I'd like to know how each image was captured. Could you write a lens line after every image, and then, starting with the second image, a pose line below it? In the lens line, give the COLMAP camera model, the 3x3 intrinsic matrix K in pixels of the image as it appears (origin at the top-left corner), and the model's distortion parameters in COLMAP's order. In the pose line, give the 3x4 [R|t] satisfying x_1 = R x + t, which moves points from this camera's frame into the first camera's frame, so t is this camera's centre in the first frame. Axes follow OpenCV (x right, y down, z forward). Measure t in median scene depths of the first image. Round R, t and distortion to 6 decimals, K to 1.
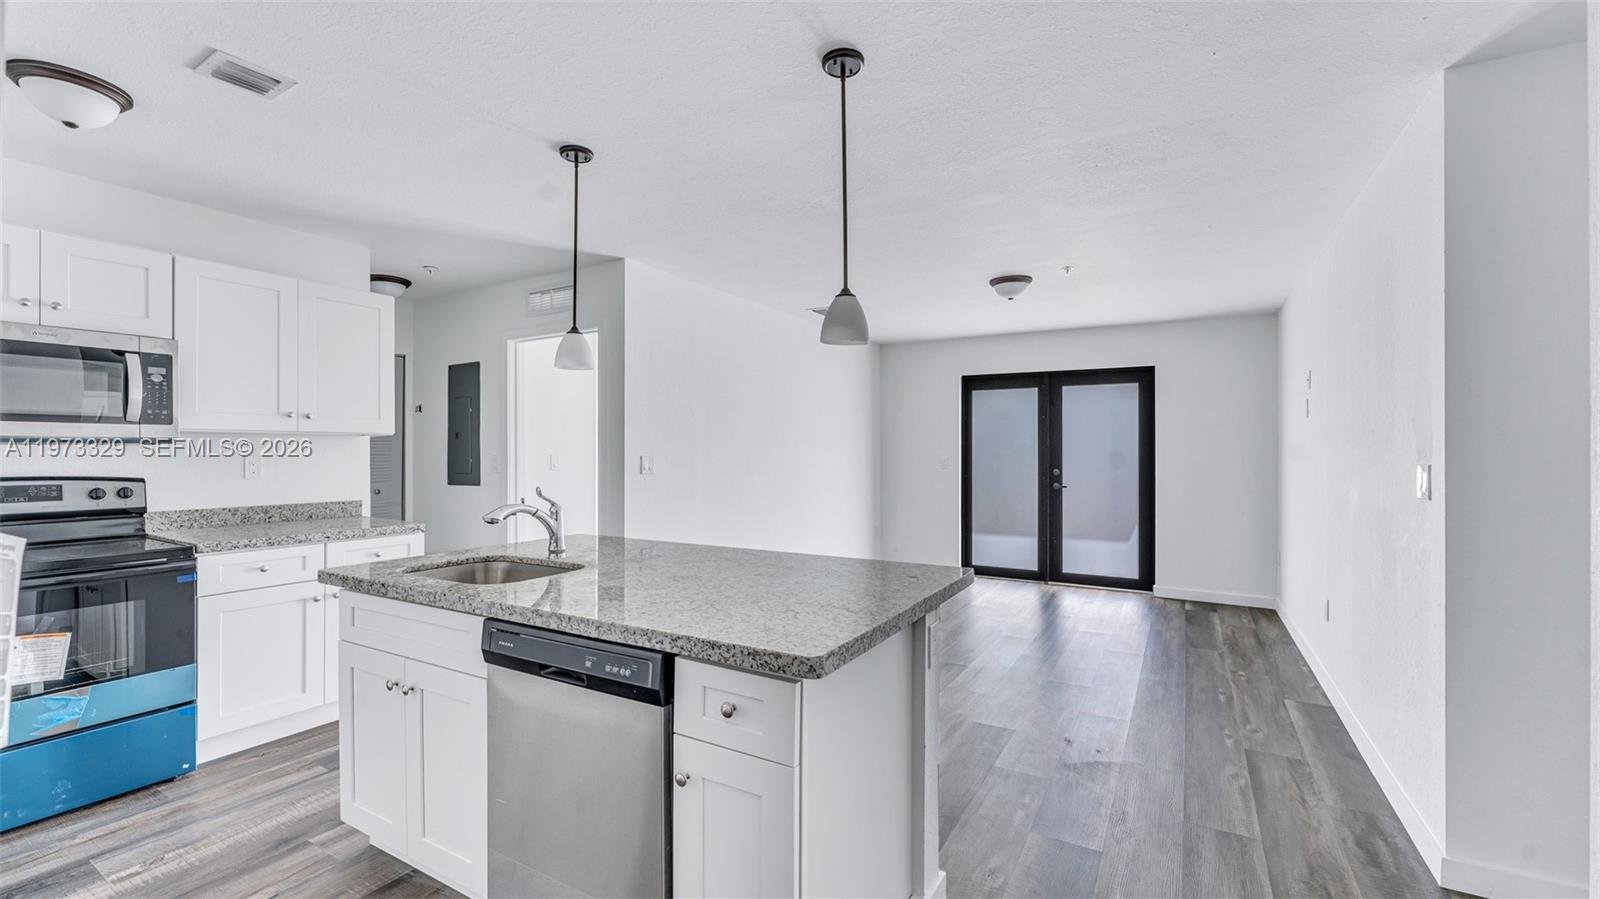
lens RADIAL K [[666.3, 0, 800.0], [0, 666.3, 449.5], [0, 0, 1]] dist [0.001751, -0.000307]
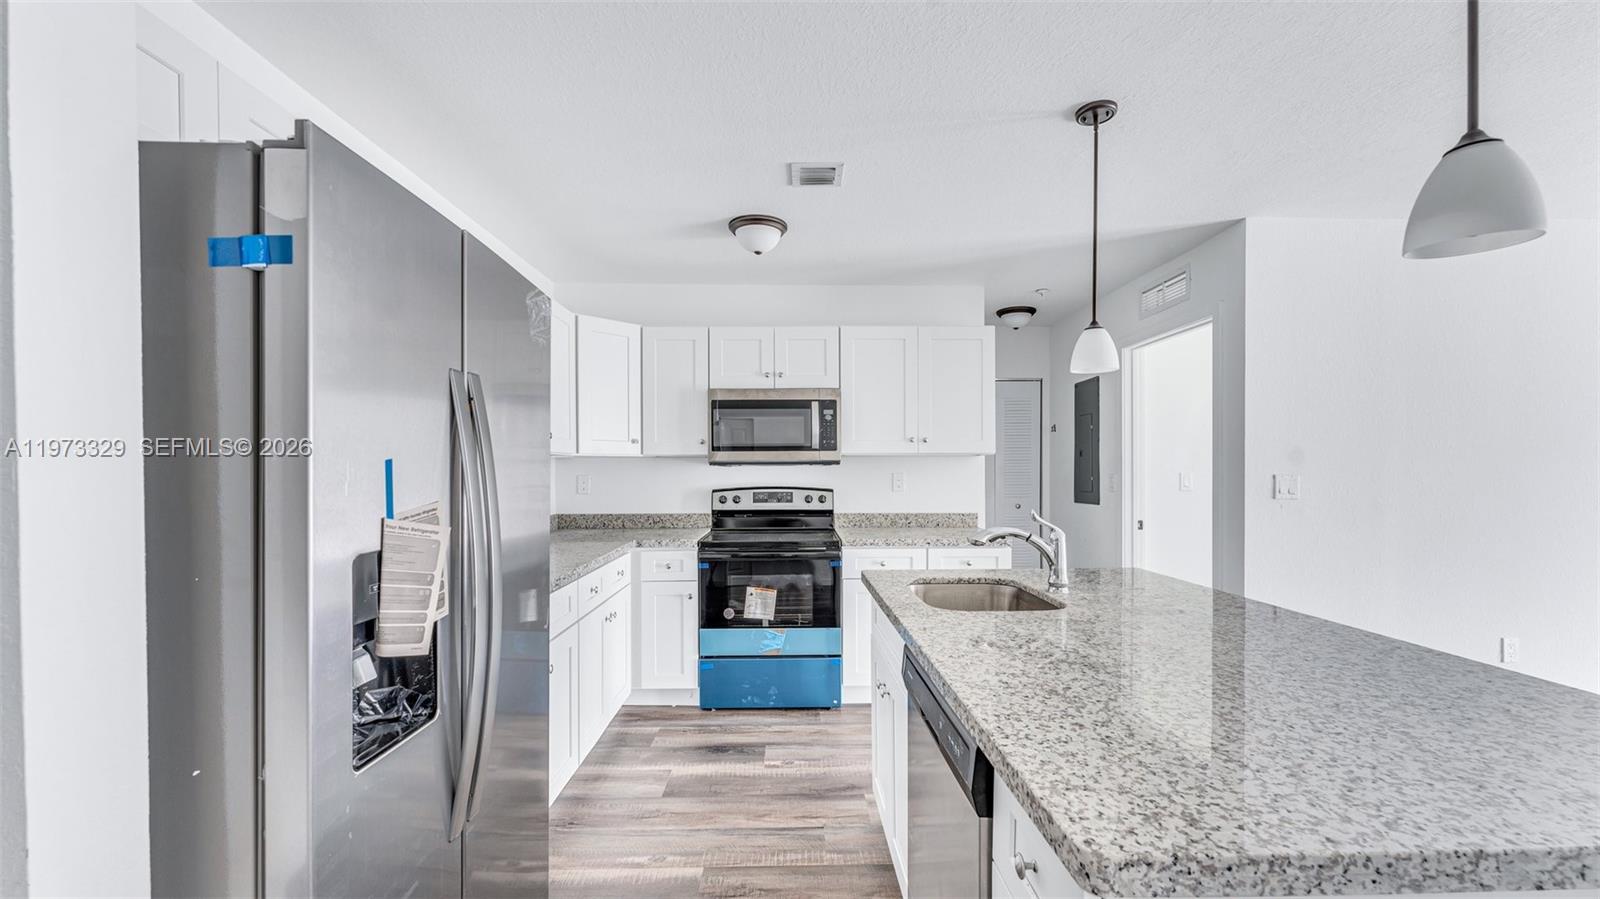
lens RADIAL K [[646.8, 0, 799.3], [0, 646.8, 473.8], [0, 0, 1]] dist [-0.001112, 0.000130]
pose [[0.520565, 0.002554, -0.853818, 0.159736], [0.005659, 0.999963, 0.006441, 0.001495], [0.853803, -0.008185, 0.520532, 0.251183]]
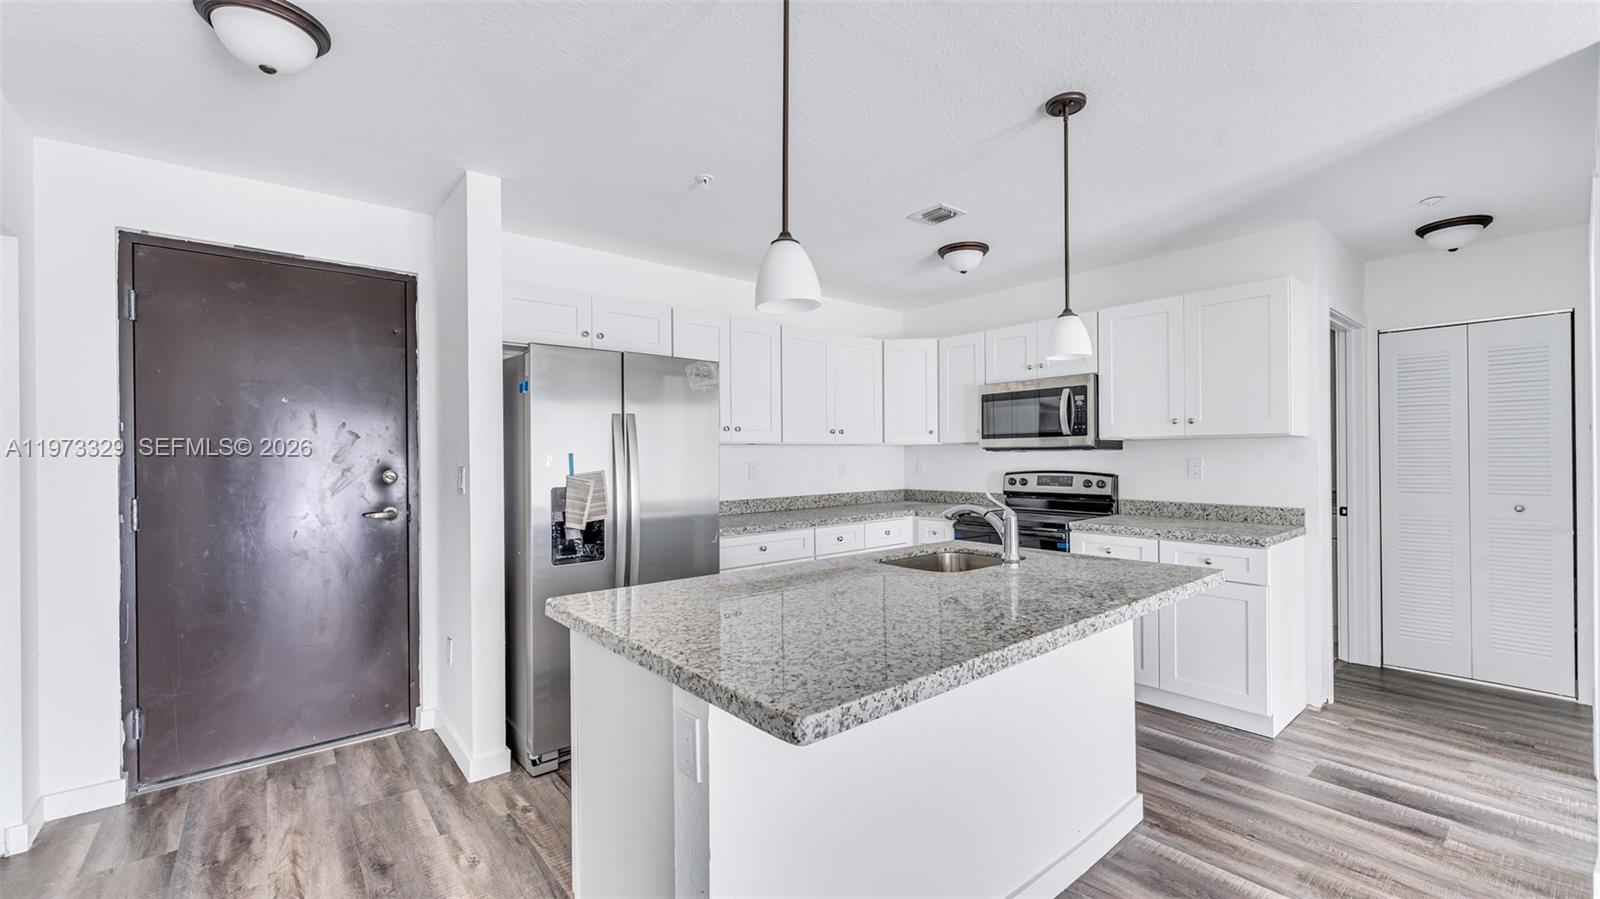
lens RADIAL K [[650.0, 0, 795.6], [0, 650.0, 455.2], [0, 0, 1]] dist [0.001544, 0.000105]
pose [[-0.352173, -0.000491, -0.935935, 0.547010], [0.008540, 0.999957, -0.003738, 0.003589], [0.935896, -0.009309, -0.352153, 0.942322]]
